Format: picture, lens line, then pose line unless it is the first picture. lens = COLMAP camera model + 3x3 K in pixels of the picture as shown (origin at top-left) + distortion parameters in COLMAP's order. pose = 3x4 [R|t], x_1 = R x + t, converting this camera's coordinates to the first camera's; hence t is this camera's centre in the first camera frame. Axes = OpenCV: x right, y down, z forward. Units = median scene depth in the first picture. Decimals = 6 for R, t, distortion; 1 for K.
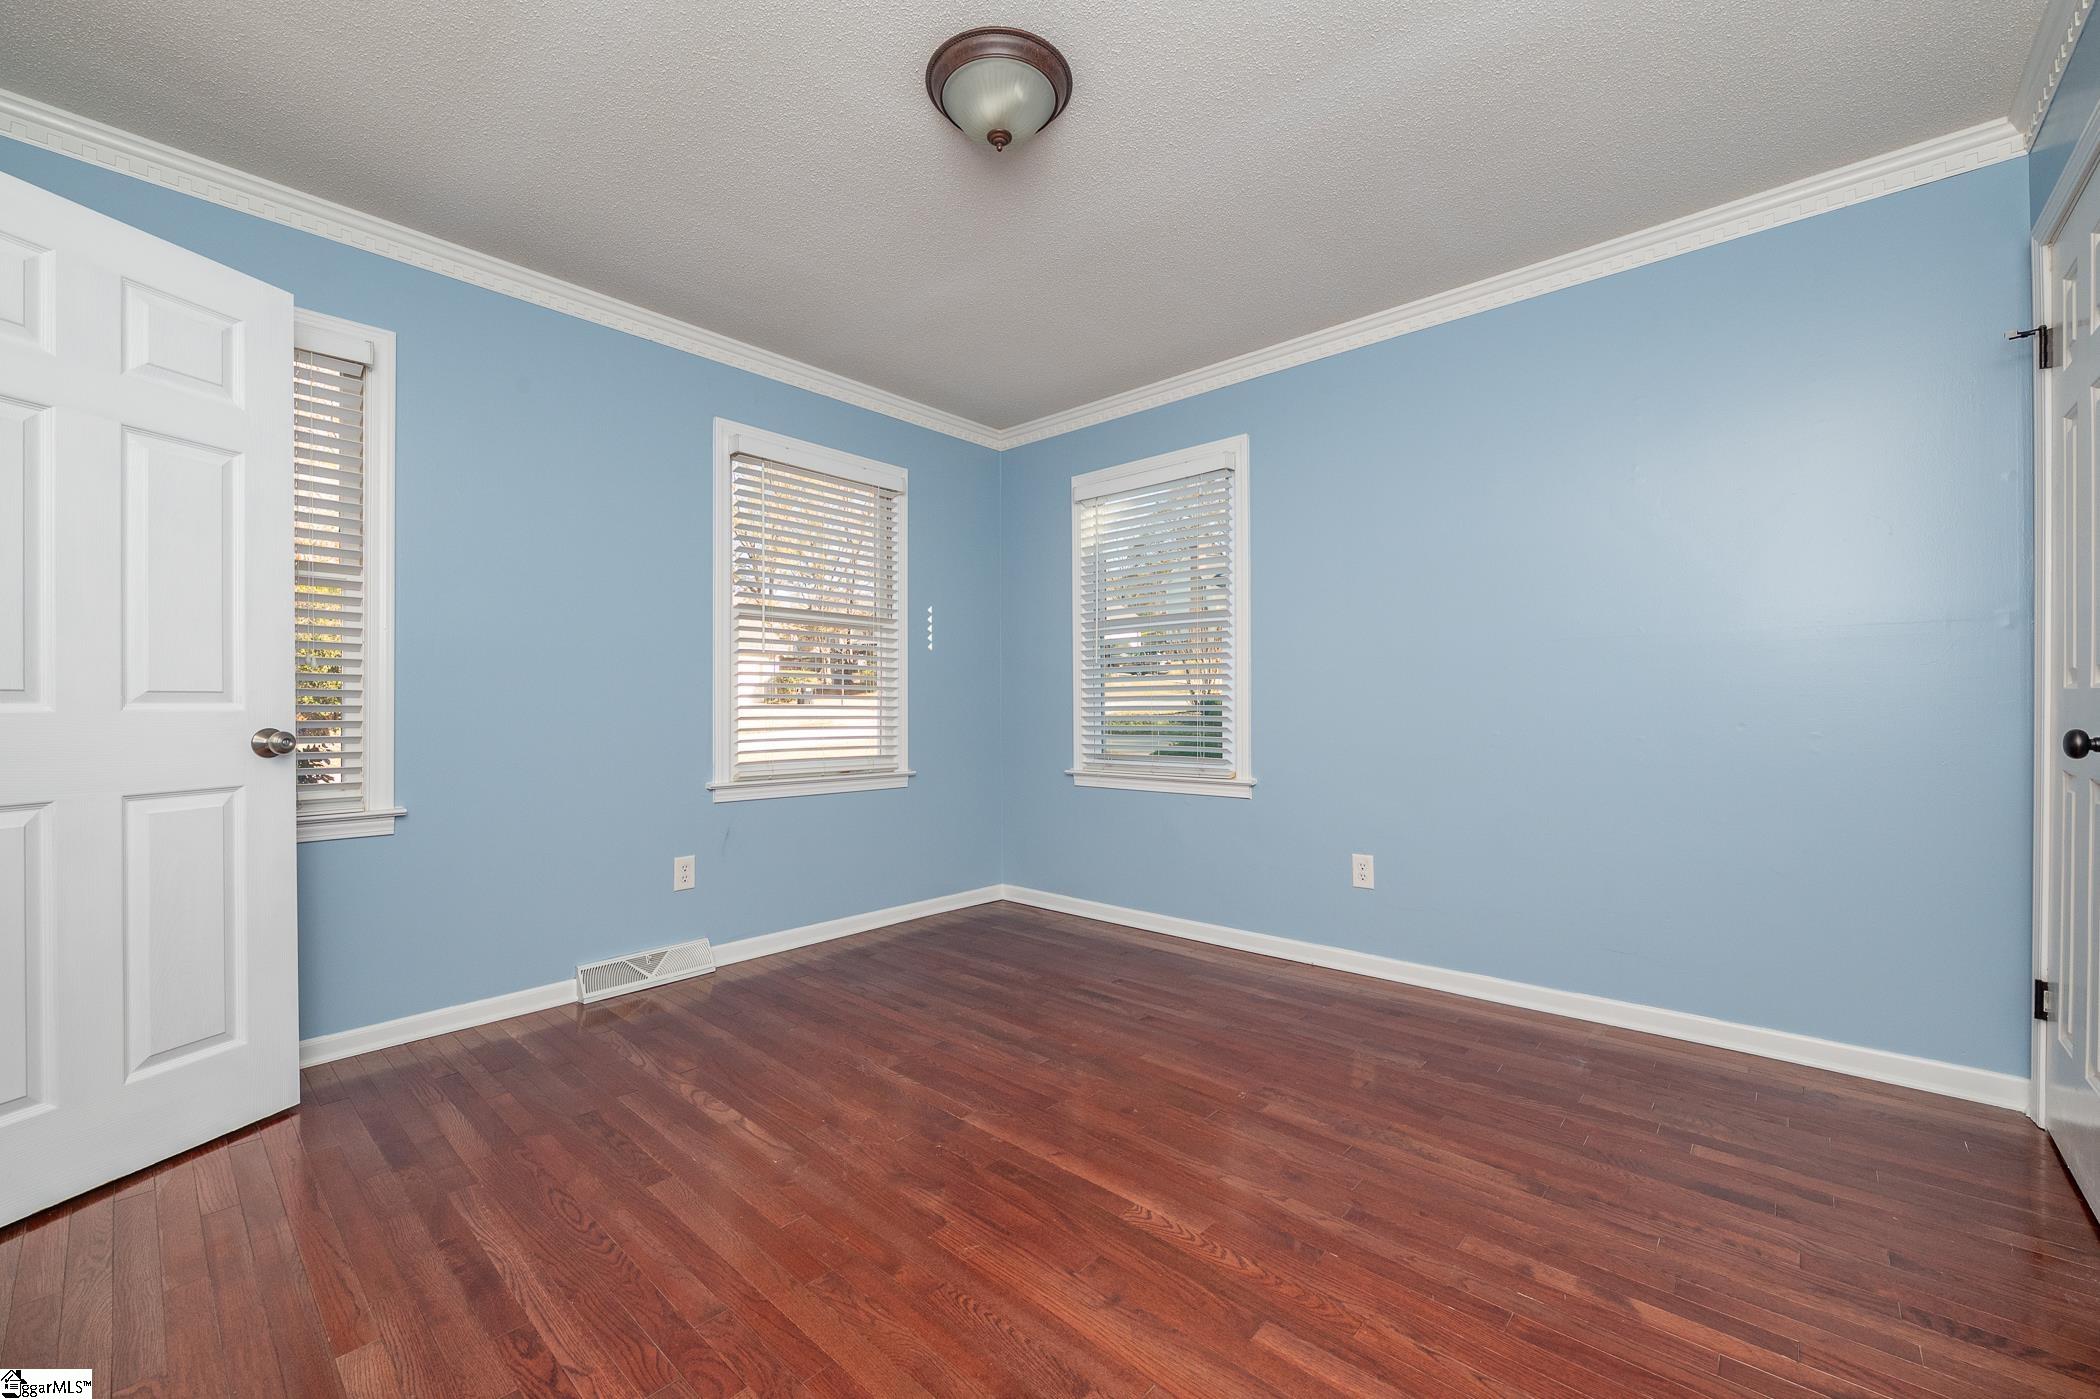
lens RADIAL K [[851.4, 0, 1048.1], [0, 851.4, 699.9], [0, 0, 1]] dist [-0.003019, -0.000625]
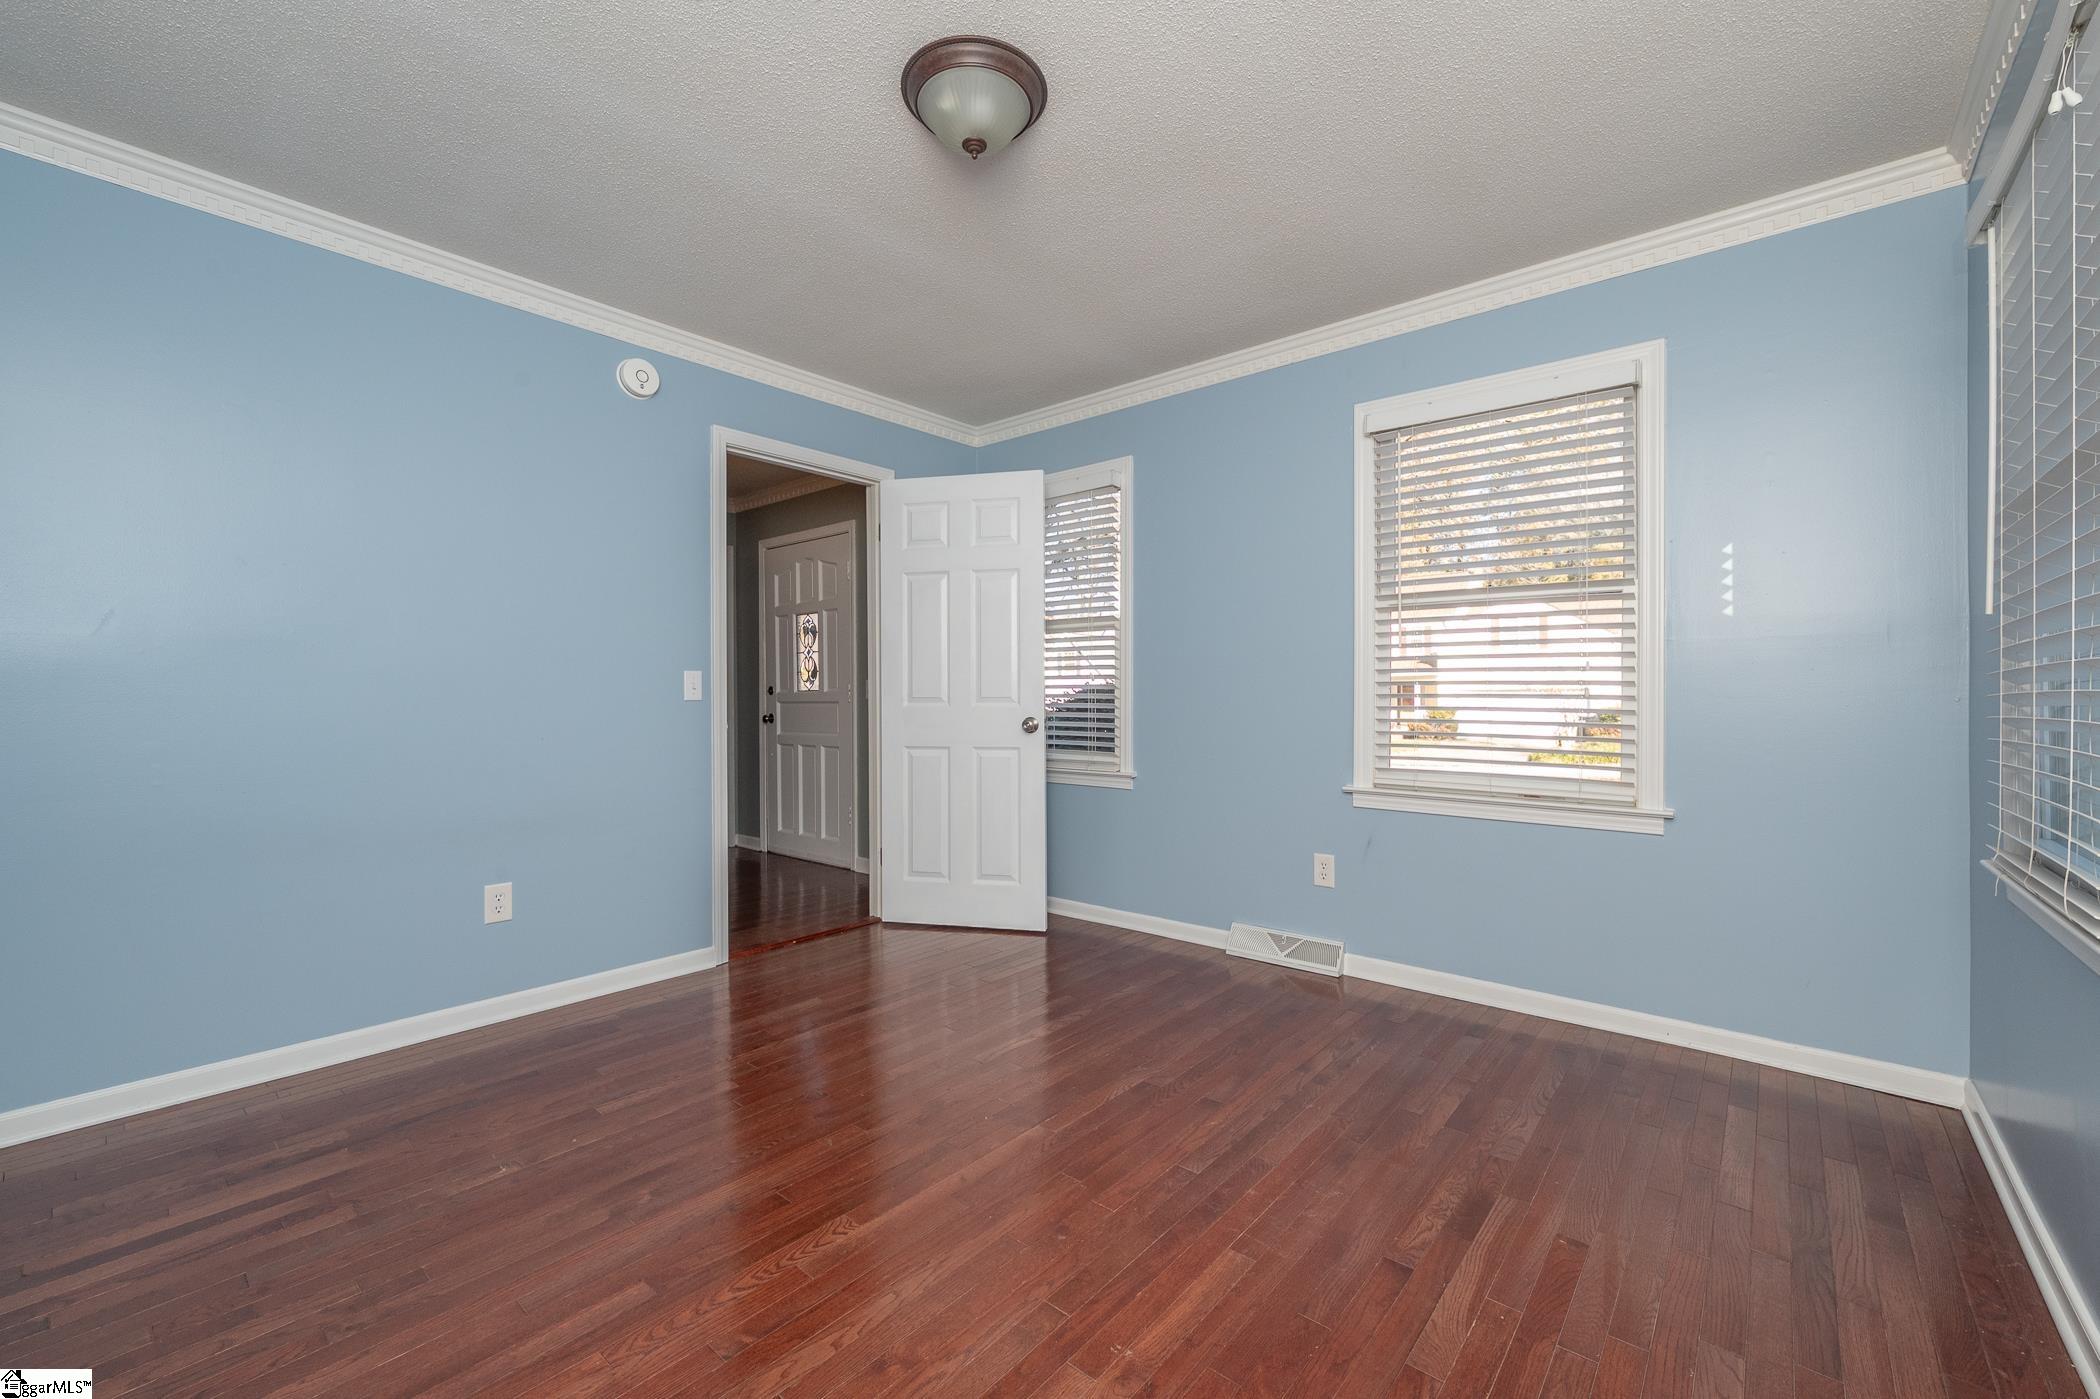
lens RADIAL K [[851.4, 0, 1040.2], [0, 851.4, 707.3], [0, 0, 1]] dist [-0.003019, -0.000625]
pose [[0.012961, 0.014022, -0.999818, 0.730300], [0.005346, 0.999886, 0.014092, -0.009336], [0.999902, -0.005528, 0.012884, 0.815817]]
